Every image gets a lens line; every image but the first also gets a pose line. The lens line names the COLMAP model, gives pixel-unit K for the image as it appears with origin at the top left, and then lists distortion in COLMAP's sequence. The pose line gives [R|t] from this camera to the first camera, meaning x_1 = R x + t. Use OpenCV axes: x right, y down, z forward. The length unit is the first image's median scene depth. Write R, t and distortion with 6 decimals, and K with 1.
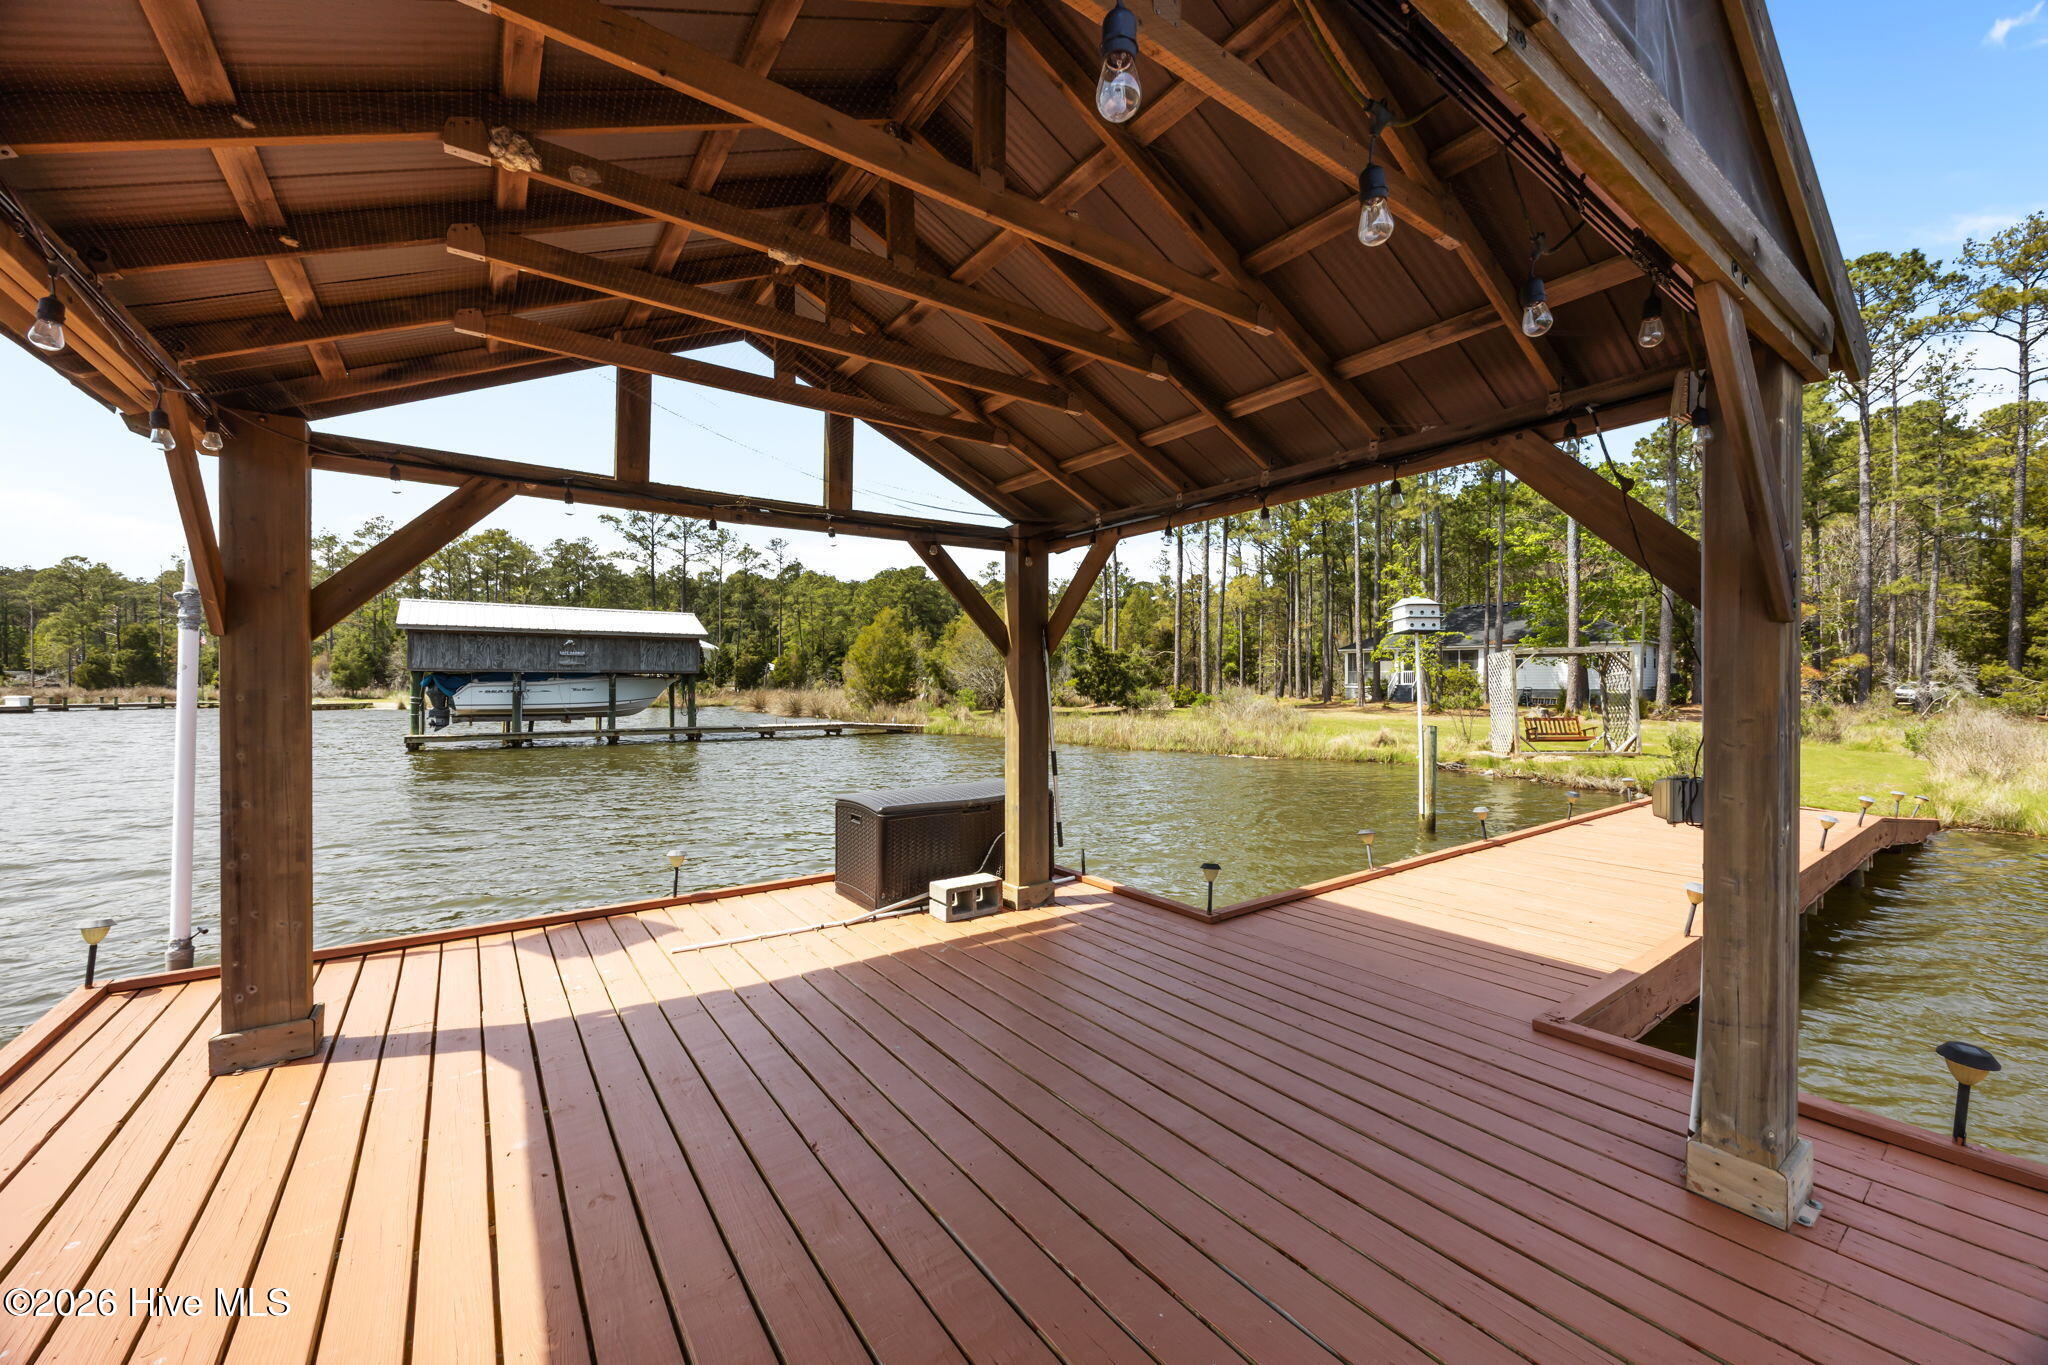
lens RADIAL K [[781.5, 0, 1032.1], [0, 781.5, 680.3], [0, 0, 1]] dist [-0.005870, 0.000038]
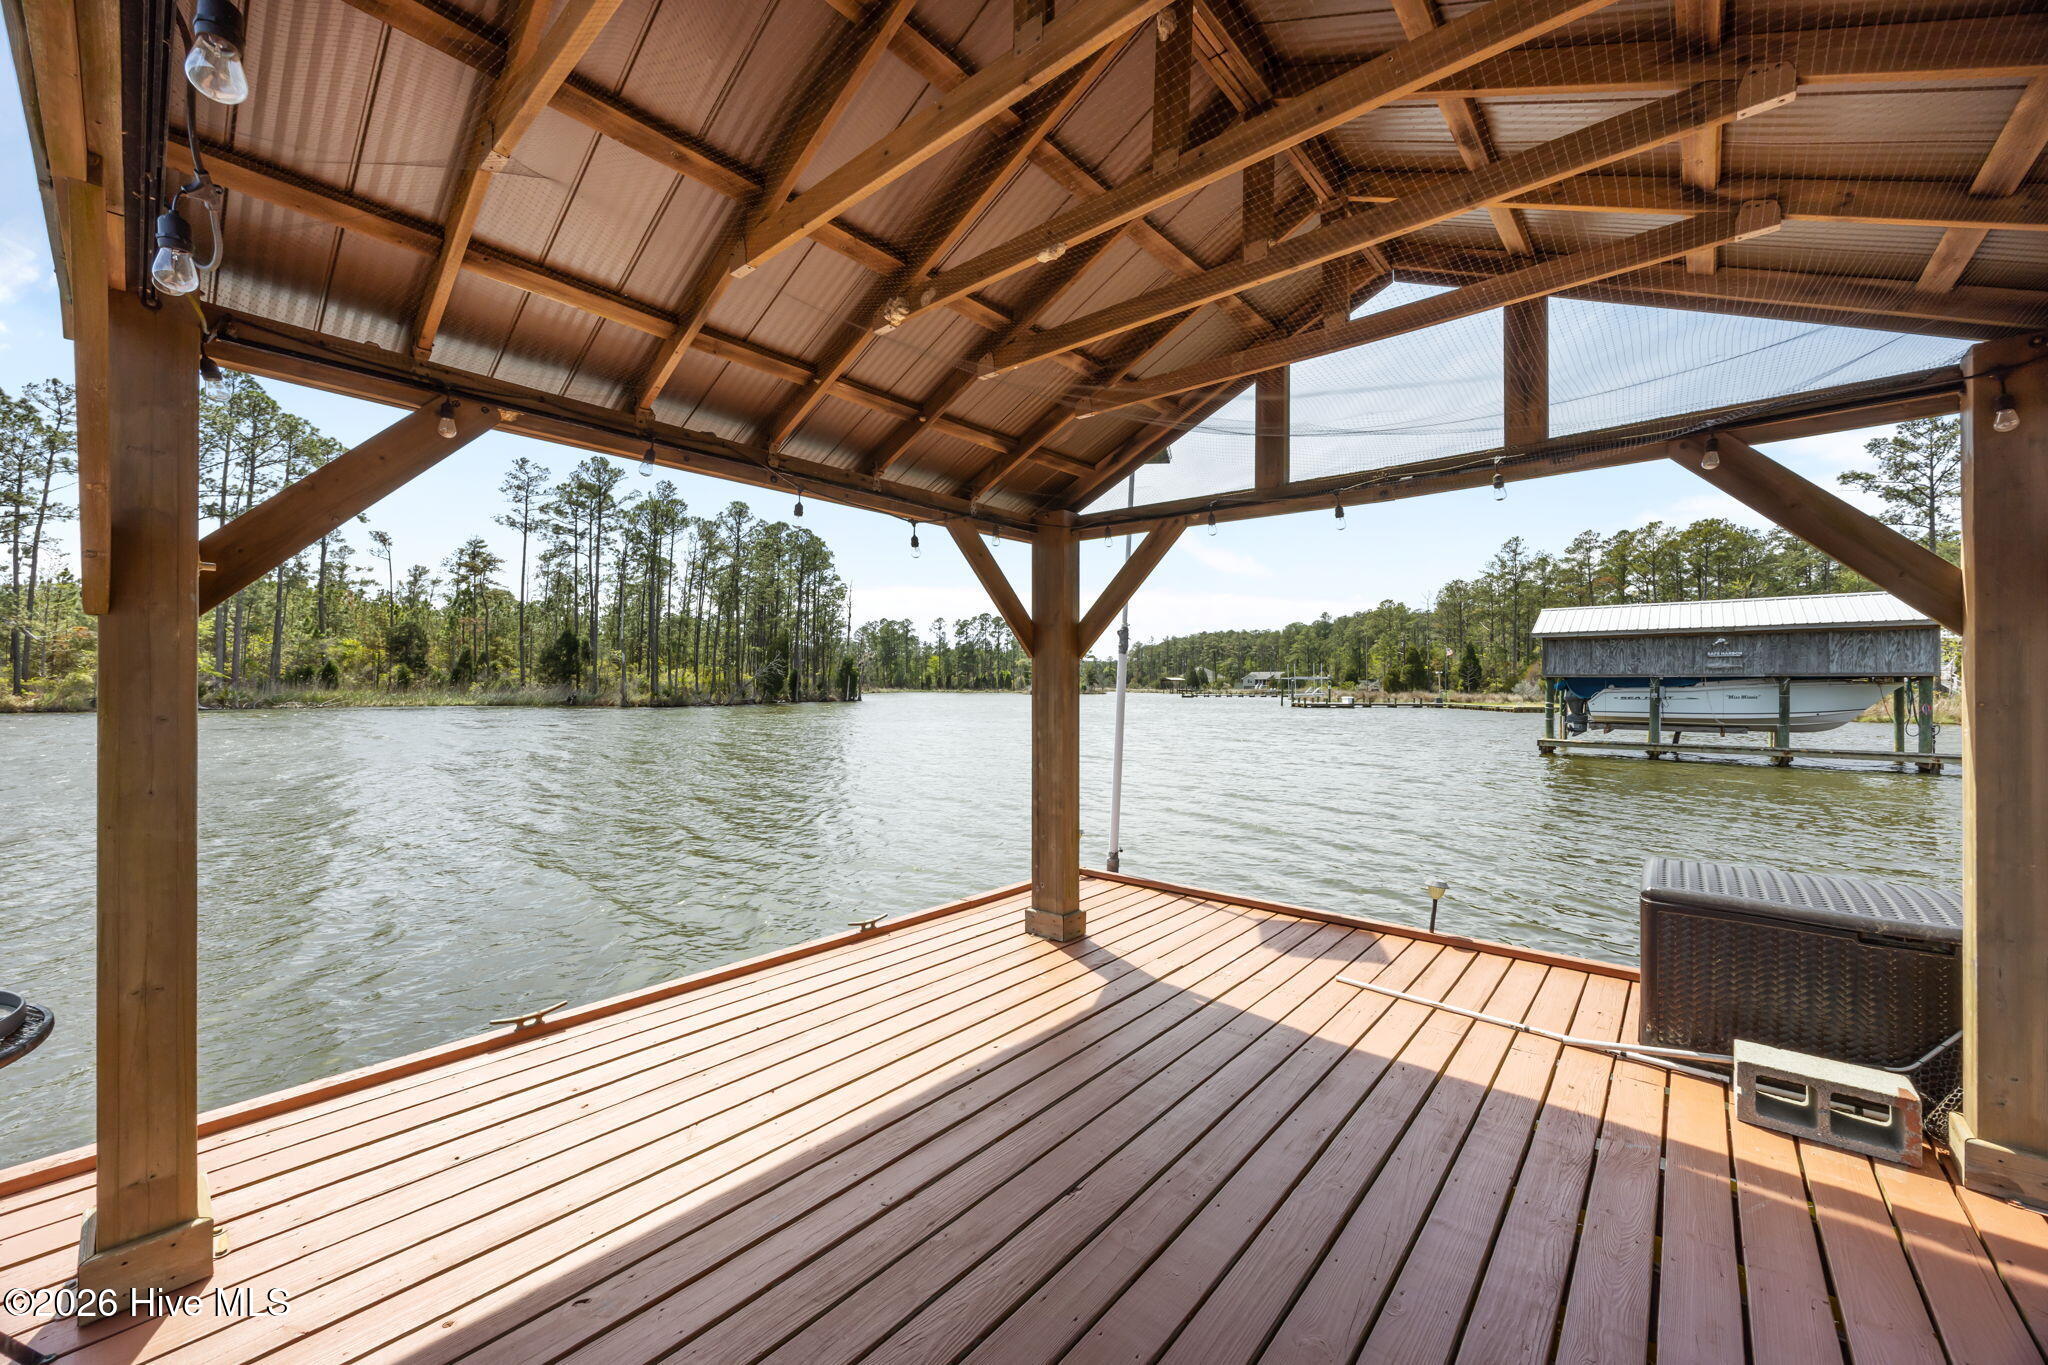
lens RADIAL K [[781.5, 0, 1027.1], [0, 781.5, 683.6], [0, 0, 1]] dist [-0.005870, 0.000038]
pose [[0.224511, -0.004085, -0.974463, 0.307759], [0.000861, 0.999992, -0.003993, 0.000186], [0.974471, 0.000057, 0.224512, 0.368256]]
